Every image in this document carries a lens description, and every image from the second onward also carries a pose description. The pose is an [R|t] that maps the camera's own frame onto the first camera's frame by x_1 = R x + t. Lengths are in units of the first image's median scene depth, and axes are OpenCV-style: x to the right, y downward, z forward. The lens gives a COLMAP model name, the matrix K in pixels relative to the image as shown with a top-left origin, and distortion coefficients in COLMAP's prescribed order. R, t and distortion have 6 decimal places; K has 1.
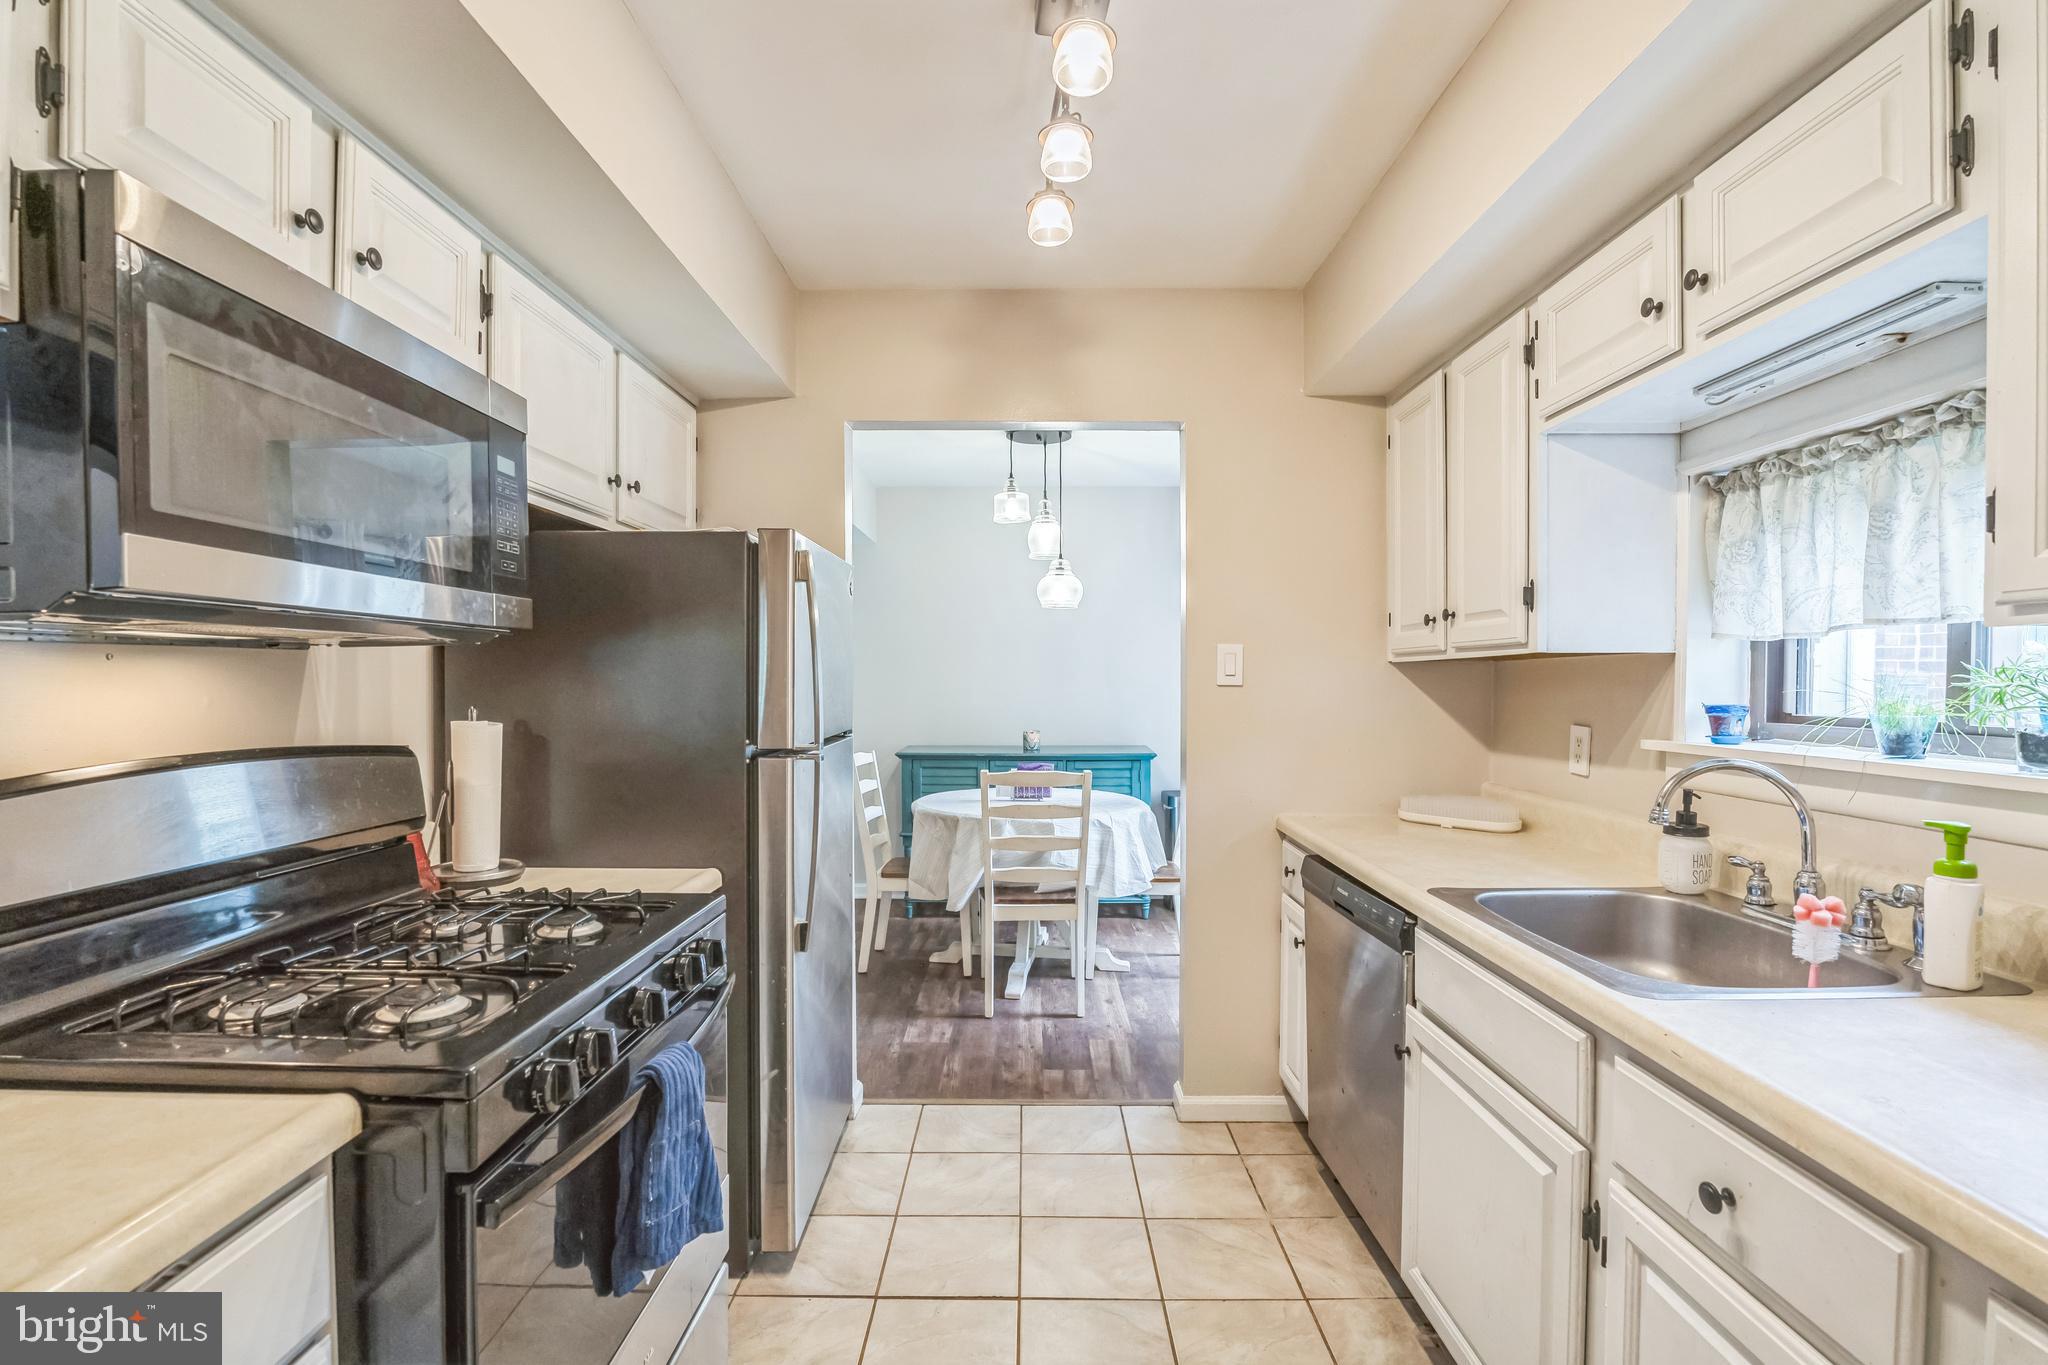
lens RADIAL K [[941.7, 0, 1016.4], [0, 941.7, 686.0], [0, 0, 1]] dist [-0.025191, 0.000646]
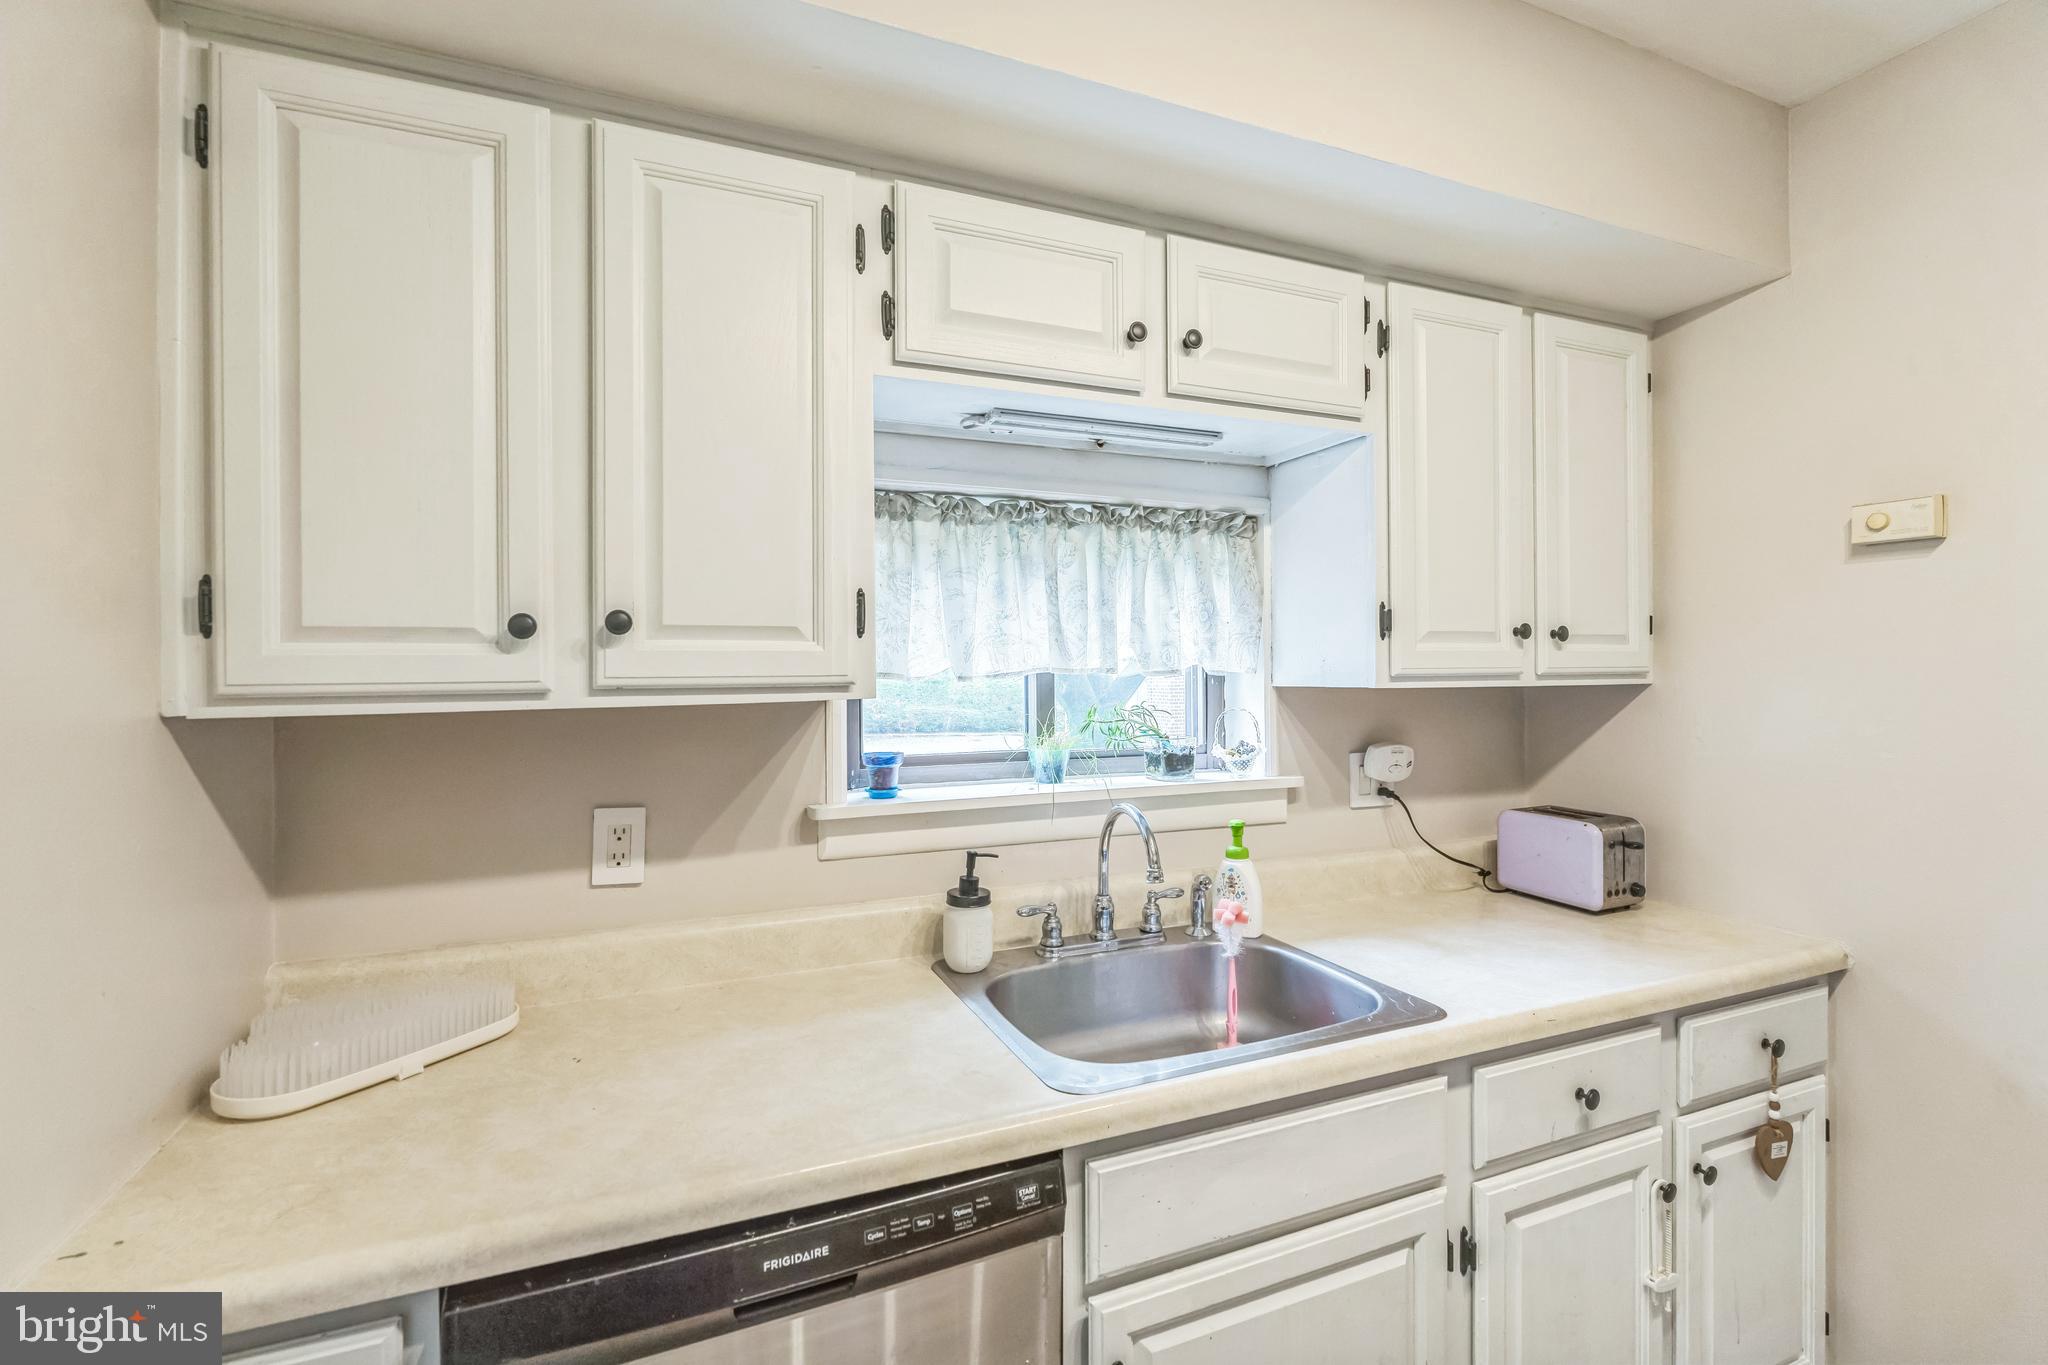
lens RADIAL K [[907.1, 0, 1021.4], [0, 907.1, 664.0], [0, 0, 1]] dist [-0.001255, 0.000067]
pose [[-0.394484, 0.005940, 0.918884, -0.105327], [0.013570, 0.999908, -0.000638, -0.070802], [-0.918803, 0.012217, -0.394528, 1.352721]]
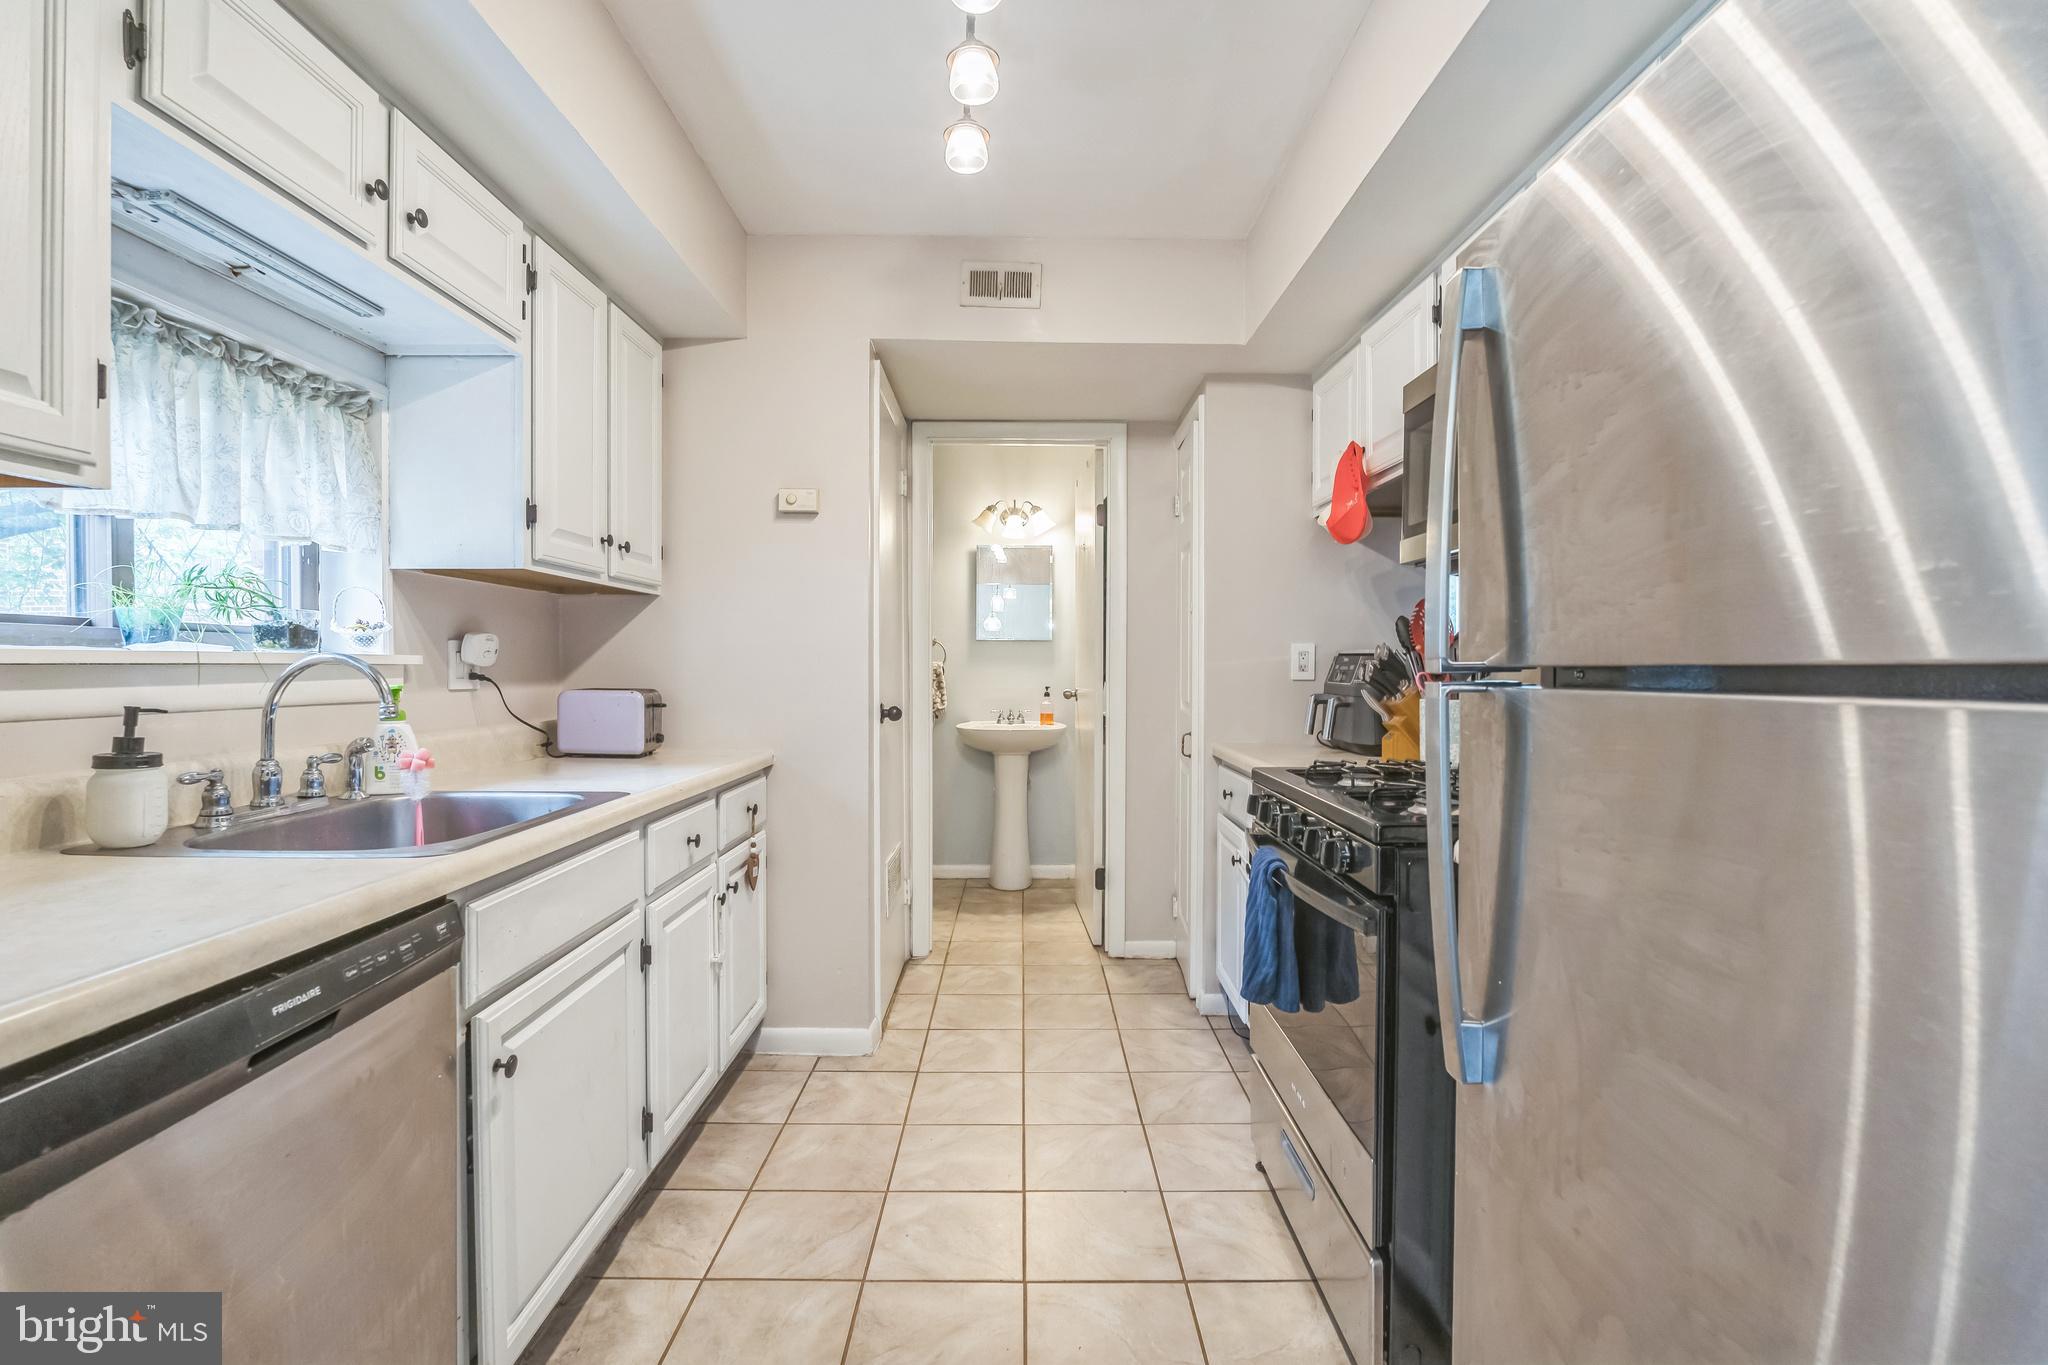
lens RADIAL K [[924.7, 0, 1027.2], [0, 924.7, 656.3], [0, 0, 1]] dist [-0.030982, 0.007468]
pose [[-0.999798, -0.006595, -0.018990, 0.017593], [-0.006611, 0.999978, 0.000777, 0.069035], [0.018984, 0.000902, -0.999819, 1.812155]]
